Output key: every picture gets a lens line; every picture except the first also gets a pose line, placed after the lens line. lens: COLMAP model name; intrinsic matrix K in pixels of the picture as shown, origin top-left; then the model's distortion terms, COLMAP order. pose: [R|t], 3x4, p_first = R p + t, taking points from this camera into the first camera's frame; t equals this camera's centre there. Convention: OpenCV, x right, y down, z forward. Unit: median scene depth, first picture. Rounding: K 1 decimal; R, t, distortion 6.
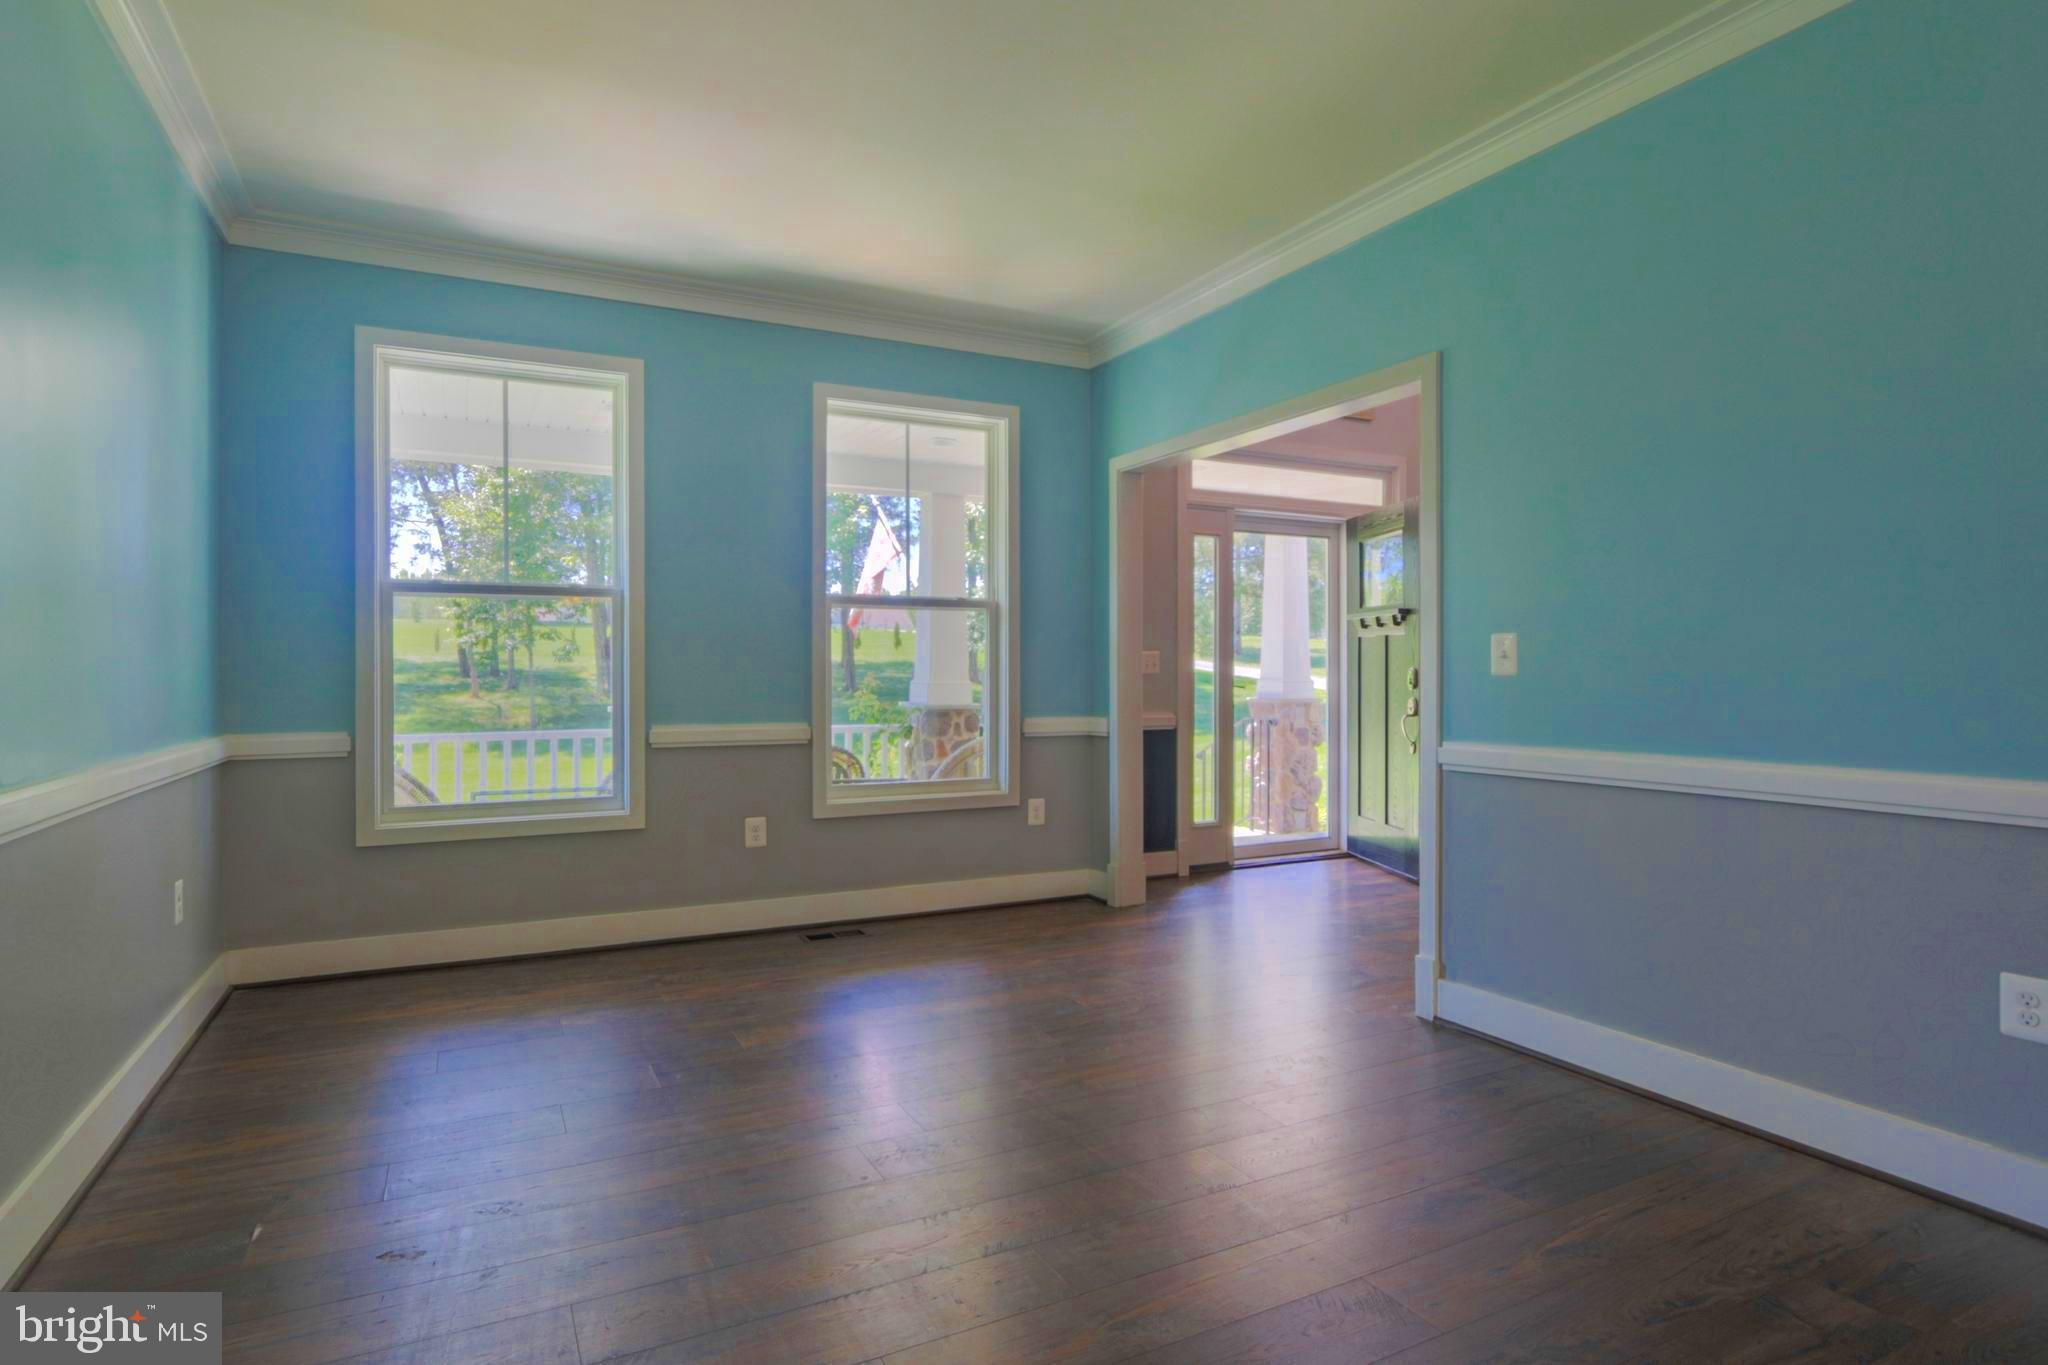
lens RADIAL K [[1067.1, 0, 1024.0], [0, 1067.1, 682.5], [0, 0, 1]] dist [-0.013968, -0.001452]
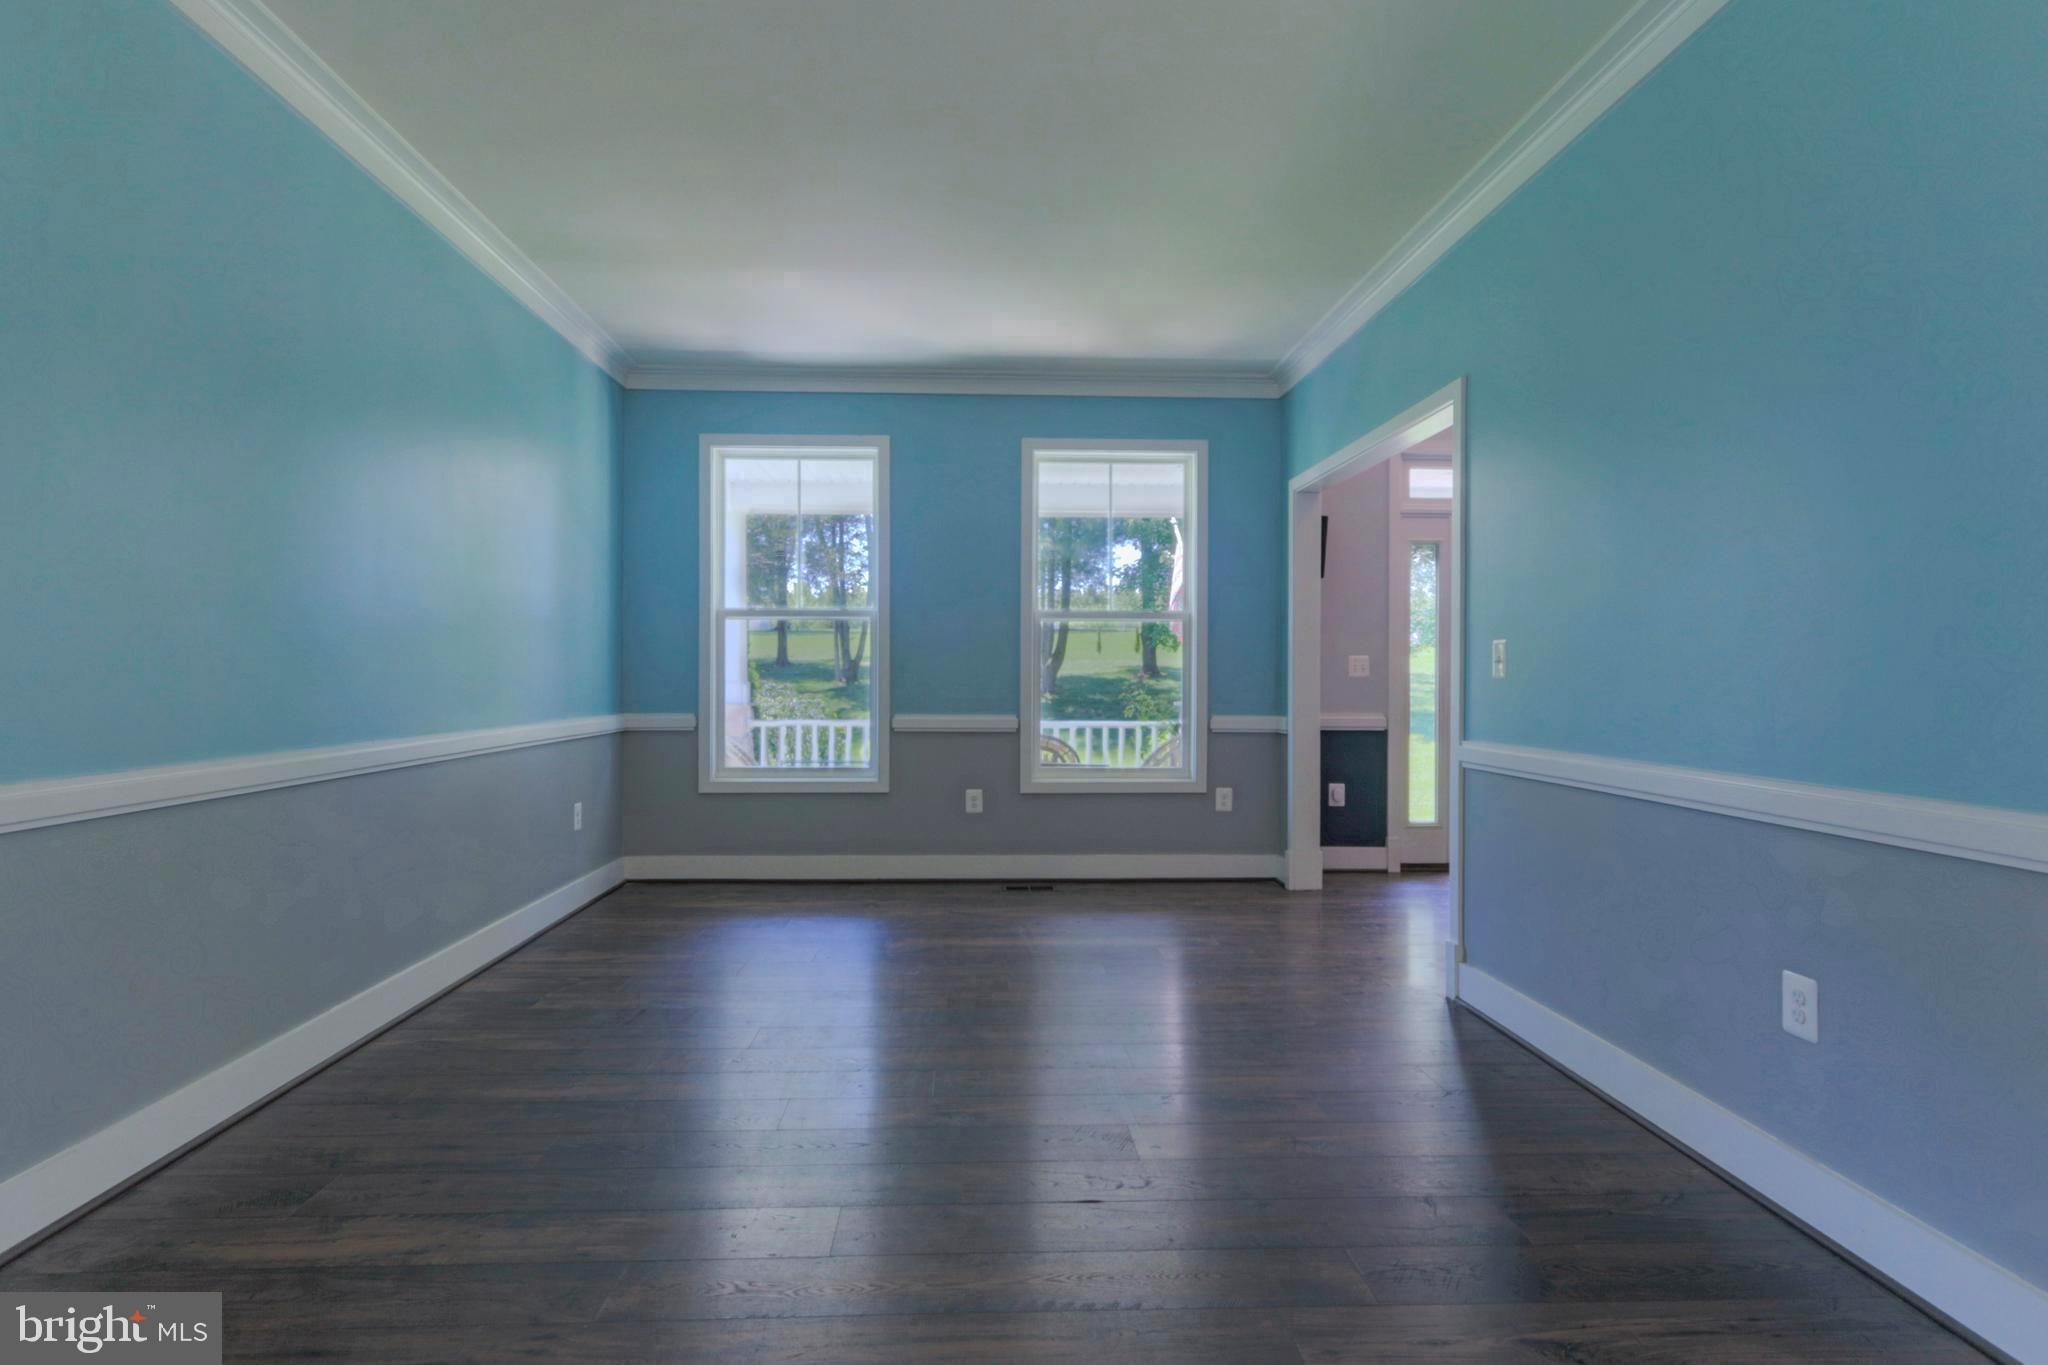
lens RADIAL K [[1067.1, 0, 1024.0], [0, 1067.1, 682.5], [0, 0, 1]] dist [-0.013968, -0.001452]
pose [[0.907721, 0.006958, -0.419516, 0.325770], [-0.008592, 0.999961, -0.002007, 0.002650], [0.419485, 0.005426, 0.907746, -0.116756]]
